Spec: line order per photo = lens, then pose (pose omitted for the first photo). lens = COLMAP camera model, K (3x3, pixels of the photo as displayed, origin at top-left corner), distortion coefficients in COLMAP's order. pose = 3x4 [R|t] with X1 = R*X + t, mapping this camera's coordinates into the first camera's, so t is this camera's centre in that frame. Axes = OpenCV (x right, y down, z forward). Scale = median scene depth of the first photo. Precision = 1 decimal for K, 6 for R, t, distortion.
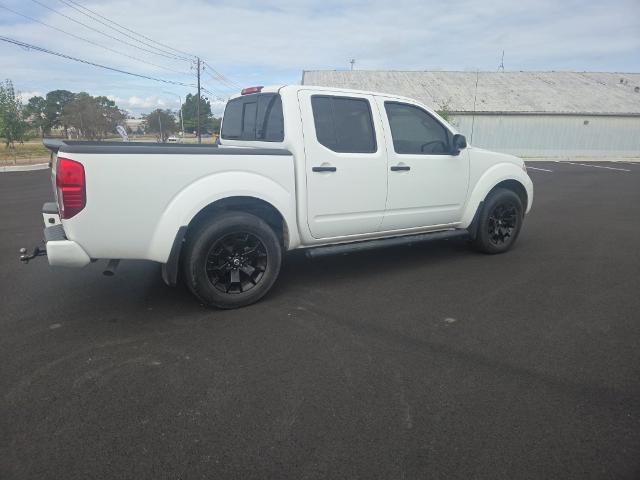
lens RADIAL K [[422.7, 0, 318.1], [0, 422.7, 237.2], [0, 0, 1]] dist [0.066887, -0.055241]
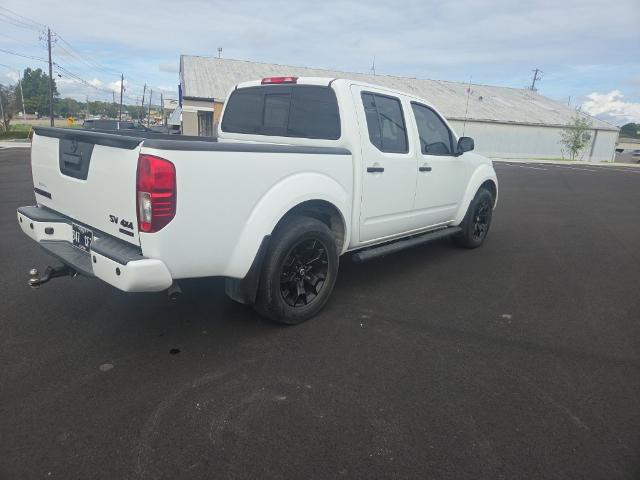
lens RADIAL K [[419.5, 0, 317.6], [0, 419.5, 238.5], [0, 0, 1]] dist [0.063507, -0.048560]
pose [[0.956543, -0.032355, 0.289791, -0.353631], [0.025913, 0.999325, 0.026041, -0.029621], [-0.290438, -0.017399, 0.956736, 0.111273]]
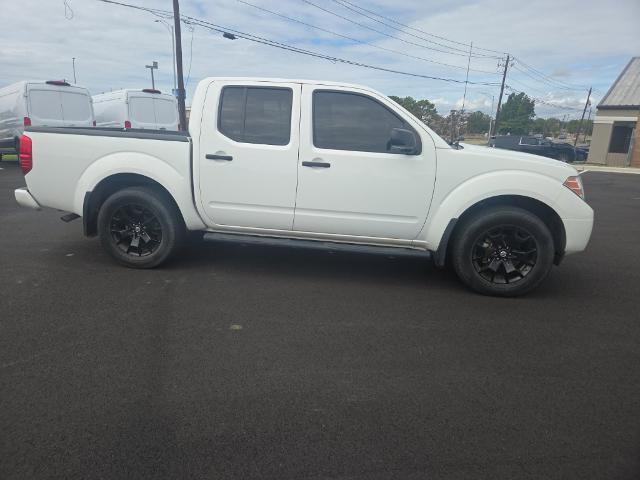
lens RADIAL K [[430.6, 0, 317.1], [0, 430.6, 239.2], [0, 0, 1]] dist [0.063025, -0.054839]
pose [[0.771133, 0.170016, -0.613554, 0.794792], [-0.172287, 0.983455, 0.055980, -0.058498], [0.612921, 0.062540, 0.787666, 0.298377]]
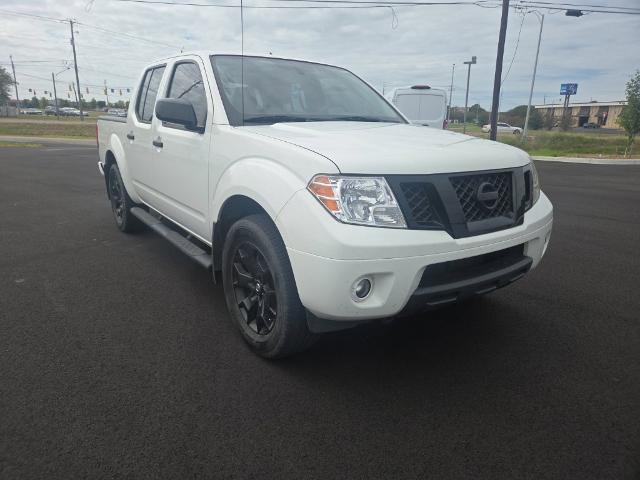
lens RADIAL K [[430.1, 0, 314.2], [0, 430.1, 247.2], [0, 0, 1]] dist [0.063112, -0.056999]
pose [[0.058617, 0.269418, -0.961238, 1.101748], [-0.246955, 0.936879, 0.247531, -0.262788], [0.967252, 0.222873, 0.121451, 1.257432]]
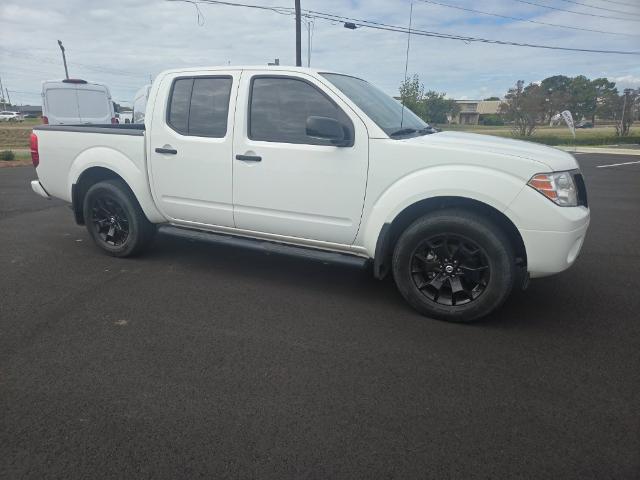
lens RADIAL K [[429.9, 0, 316.2], [0, 429.9, 252.7], [0, 0, 1]] dist [0.067372, -0.057227]
pose [[0.530370, 0.240520, -0.812932, 1.015275], [-0.194150, 0.967885, 0.159700, -0.145479], [0.825235, 0.073131, 0.560034, 0.659382]]
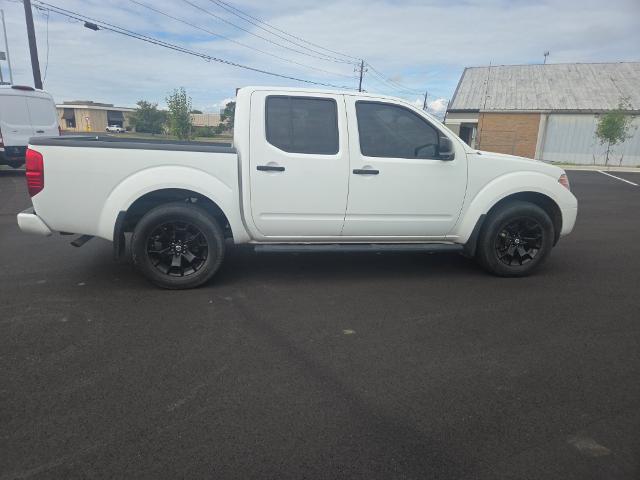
lens RADIAL K [[426.9, 0, 319.1], [0, 426.9, 246.7], [0, 0, 1]] dist [0.064510, -0.055384]
pose [[0.930694, 0.105091, -0.350376, 0.457536], [-0.099832, 0.994454, 0.033093, -0.016156], [0.351911, 0.004179, 0.936024, 0.066791]]
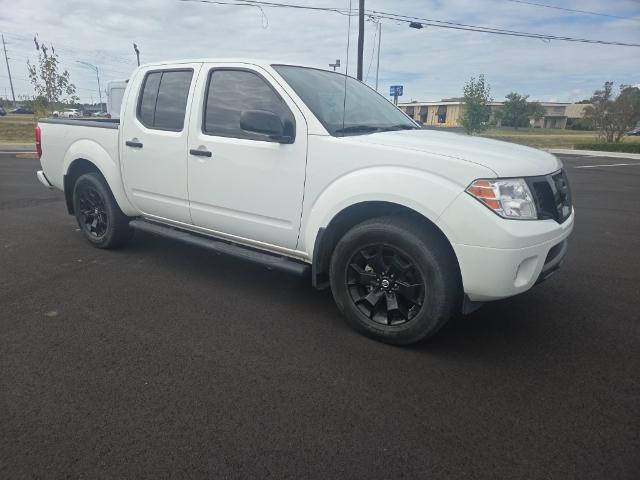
lens RADIAL K [[430.6, 0, 315.6], [0, 430.6, 248.4], [0, 0, 1]] dist [0.063741, -0.055799]
pose [[0.384754, 0.257860, -0.886269, 1.067842], [-0.227187, 0.957101, 0.179841, -0.189155], [0.894623, 0.132154, 0.426831, 0.882829]]
